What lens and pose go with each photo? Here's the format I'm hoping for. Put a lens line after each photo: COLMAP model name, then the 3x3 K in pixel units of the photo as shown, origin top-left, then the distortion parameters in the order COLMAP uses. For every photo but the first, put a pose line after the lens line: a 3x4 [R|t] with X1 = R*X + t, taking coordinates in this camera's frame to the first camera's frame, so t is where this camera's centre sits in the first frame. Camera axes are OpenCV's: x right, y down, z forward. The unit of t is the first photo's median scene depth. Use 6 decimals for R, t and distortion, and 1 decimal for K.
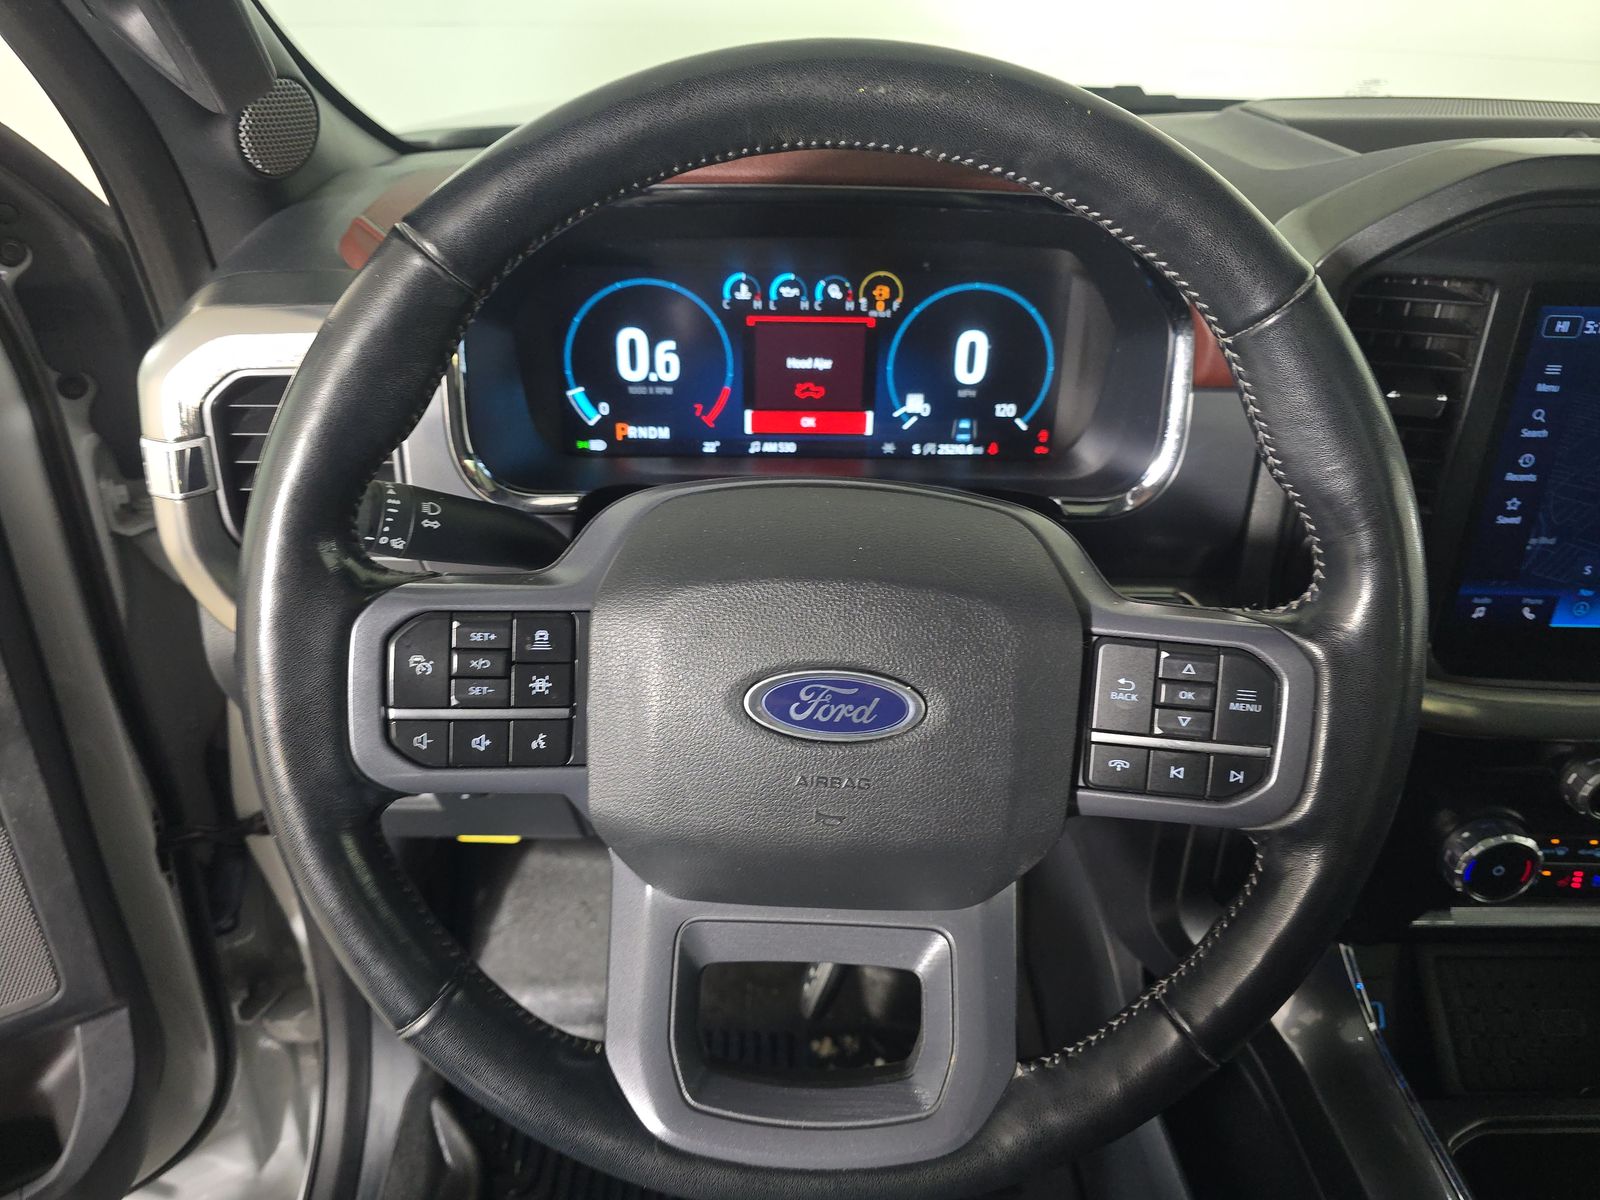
lens RADIAL K [[1098.7, 0, 792.5], [0, 1098.7, 608.1], [0, 0, 1]] dist [0.051474, -0.041643]
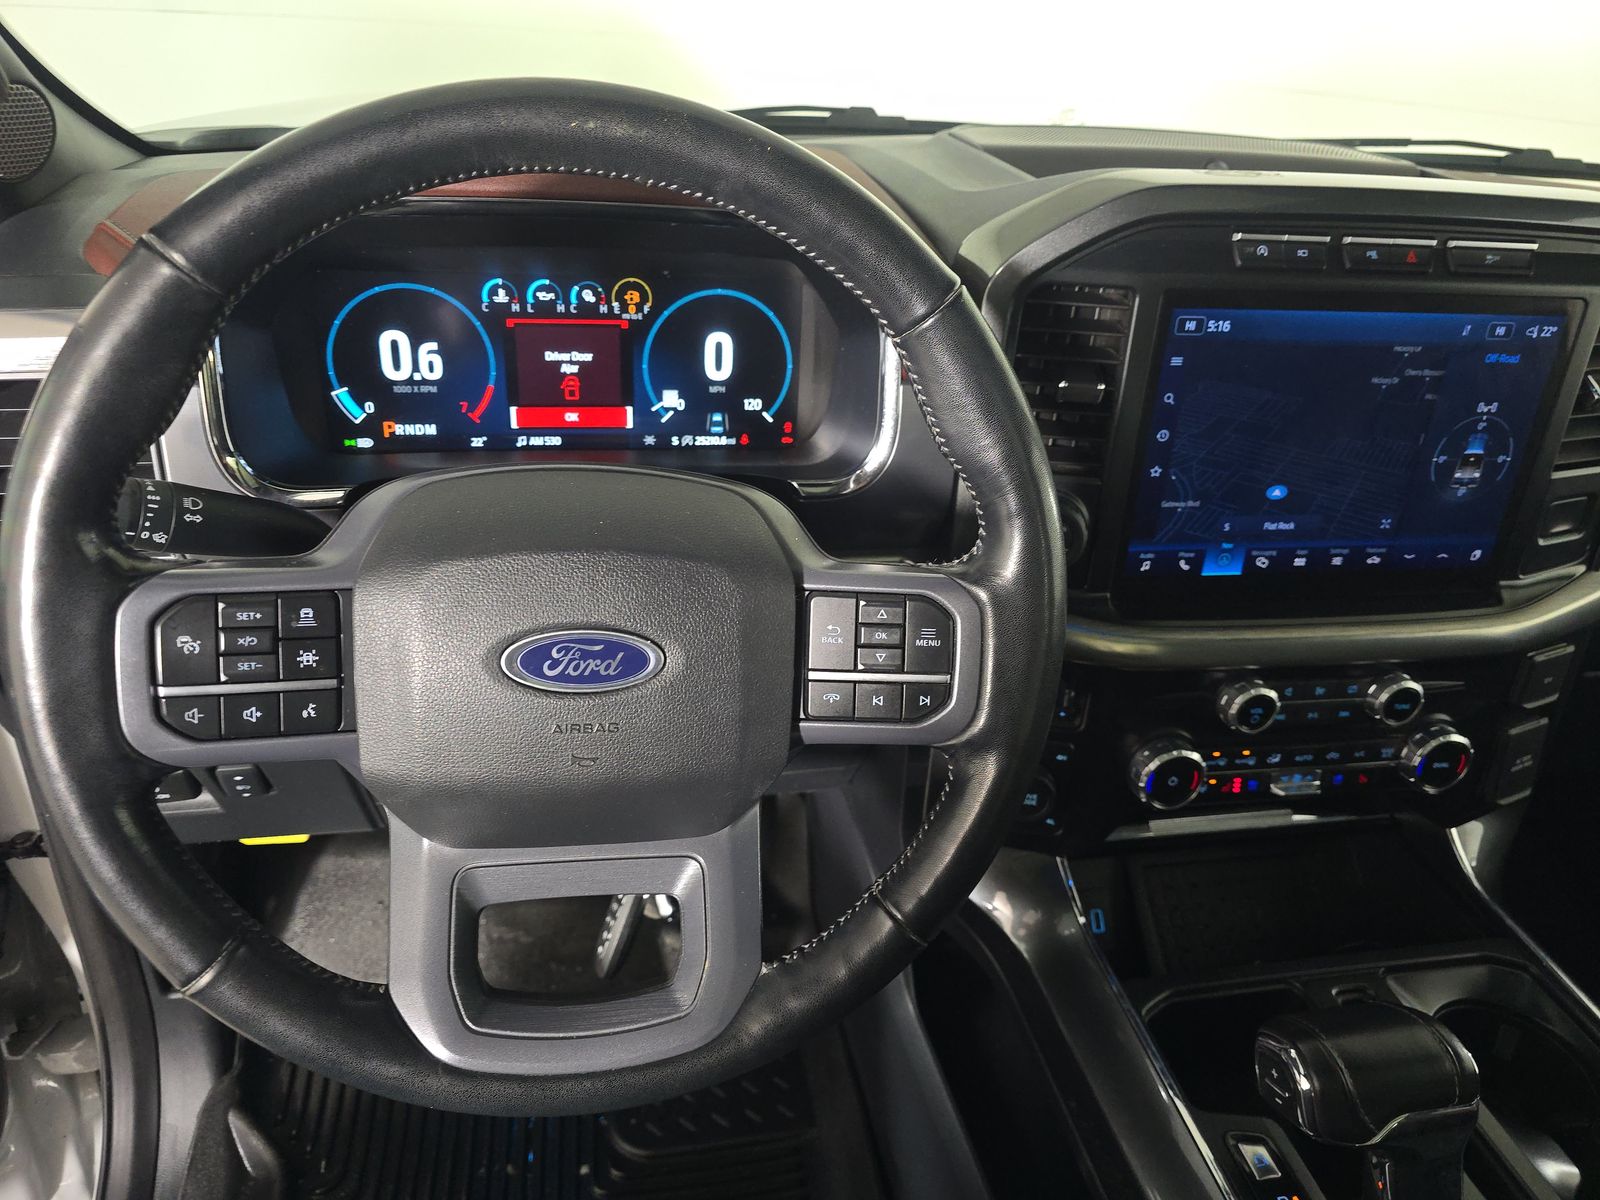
lens RADIAL K [[1098.7, 0, 785.6], [0, 1098.7, 607.5], [0, 0, 1]] dist [0.051474, -0.041643]
pose [[0.985236, -0.048388, 0.164220, 0.036936], [0.048597, 0.998815, 0.002747, 0.024924], [-0.164159, 0.005275, 0.986420, -0.099057]]
